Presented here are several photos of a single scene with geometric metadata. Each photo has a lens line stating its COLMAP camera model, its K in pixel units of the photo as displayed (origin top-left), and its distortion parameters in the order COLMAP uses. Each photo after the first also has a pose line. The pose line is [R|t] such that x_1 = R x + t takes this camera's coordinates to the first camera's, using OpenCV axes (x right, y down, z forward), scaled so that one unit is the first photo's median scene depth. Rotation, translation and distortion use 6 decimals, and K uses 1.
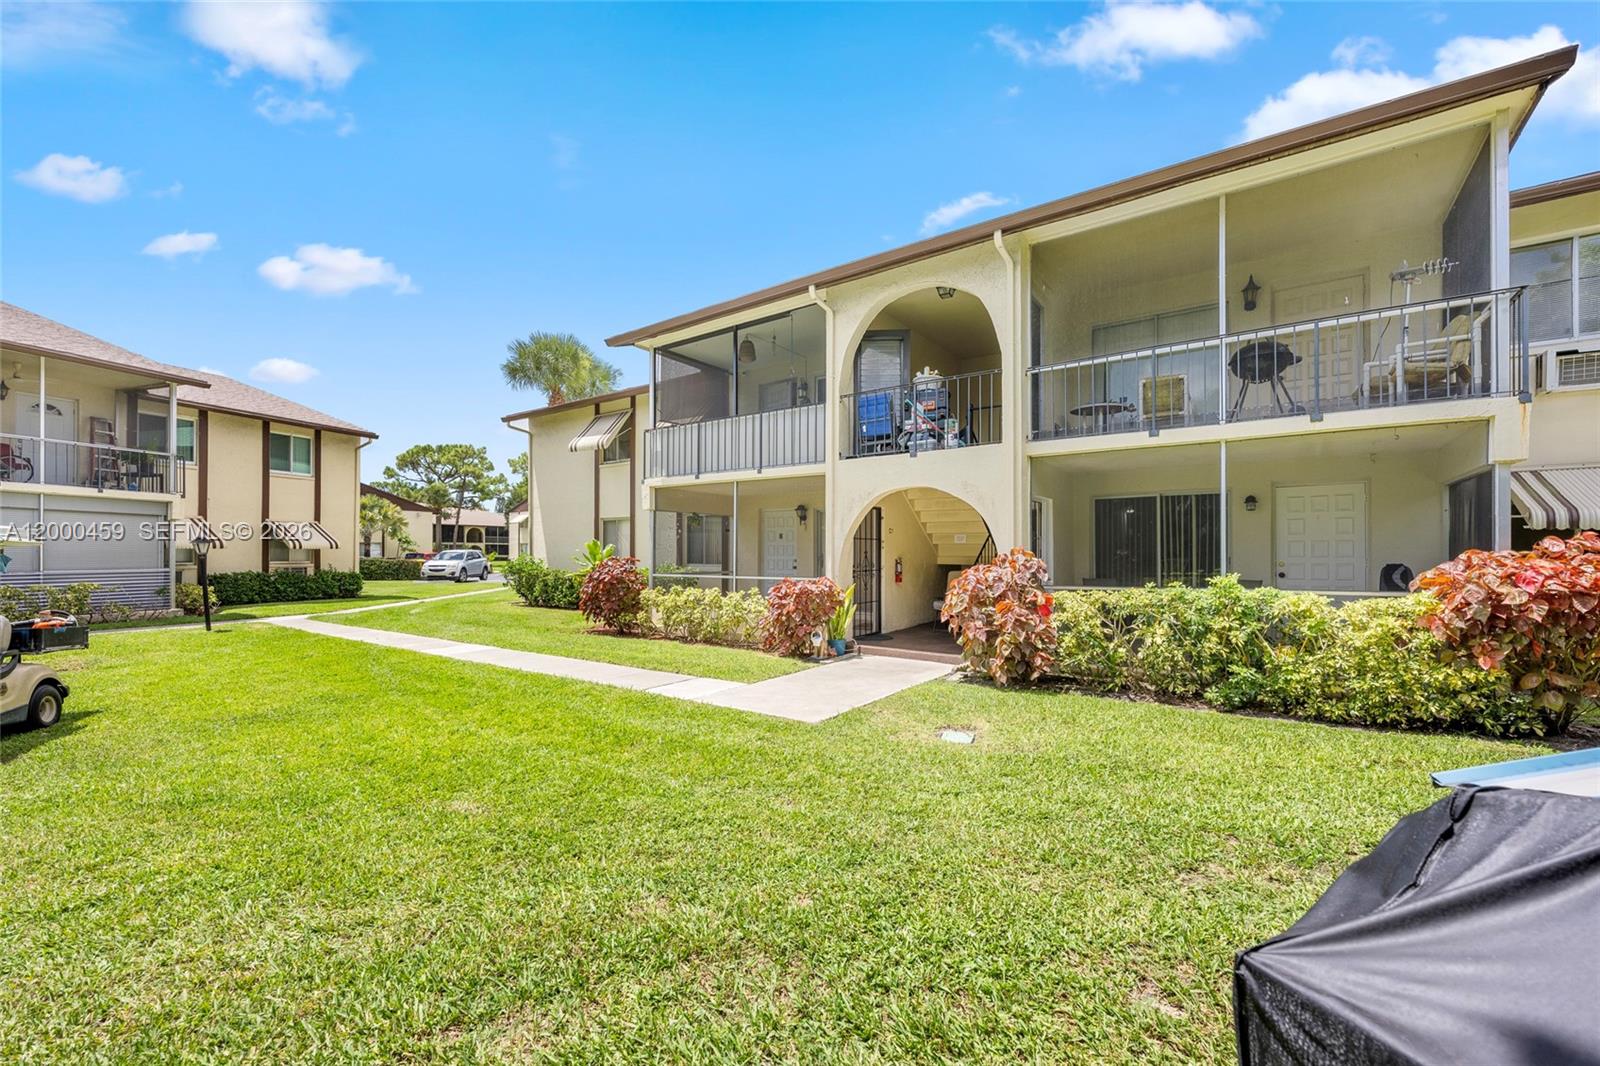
lens RADIAL K [[599.2, 0, 800.6], [0, 599.2, 525.1], [0, 0, 1]] dist [0.000352, 0.000223]
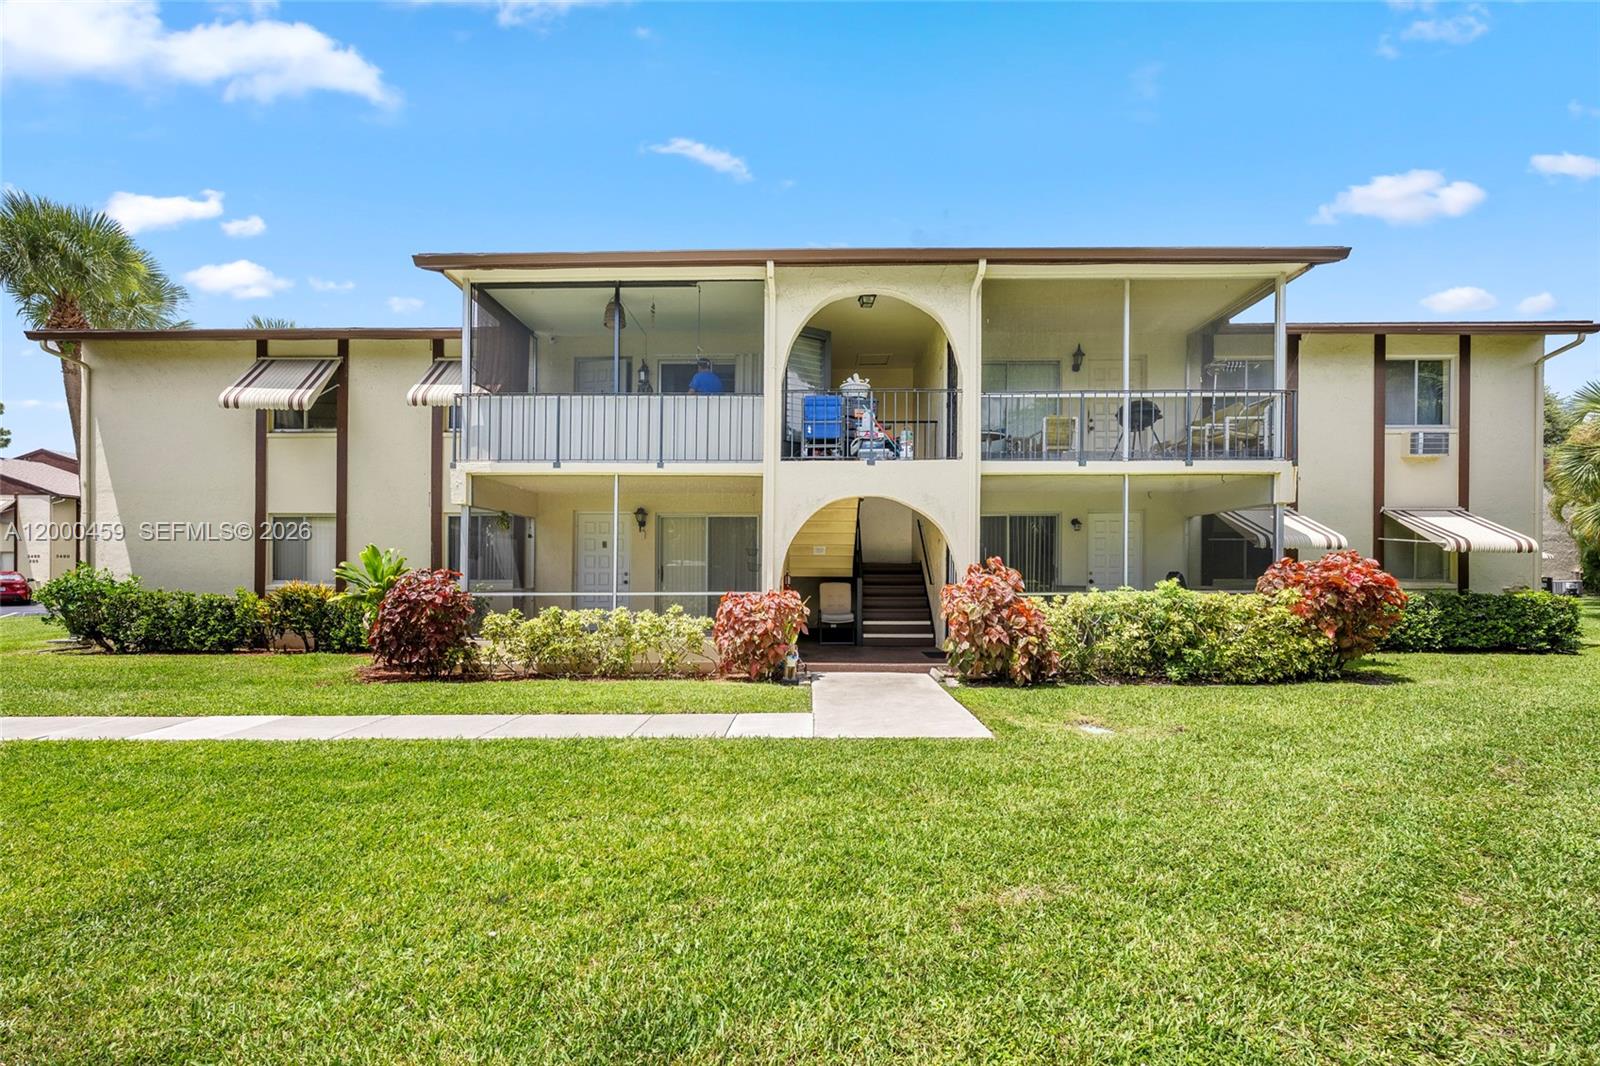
lens RADIAL K [[636.1, 0, 795.5], [0, 636.1, 545.2], [0, 0, 1]] dist [0.000987, -0.000038]
pose [[0.841400, 0.017770, 0.540121, -0.437593], [-0.023439, 0.999719, 0.003623, 0.014710], [-0.539904, -0.015708, 0.841580, 0.177266]]
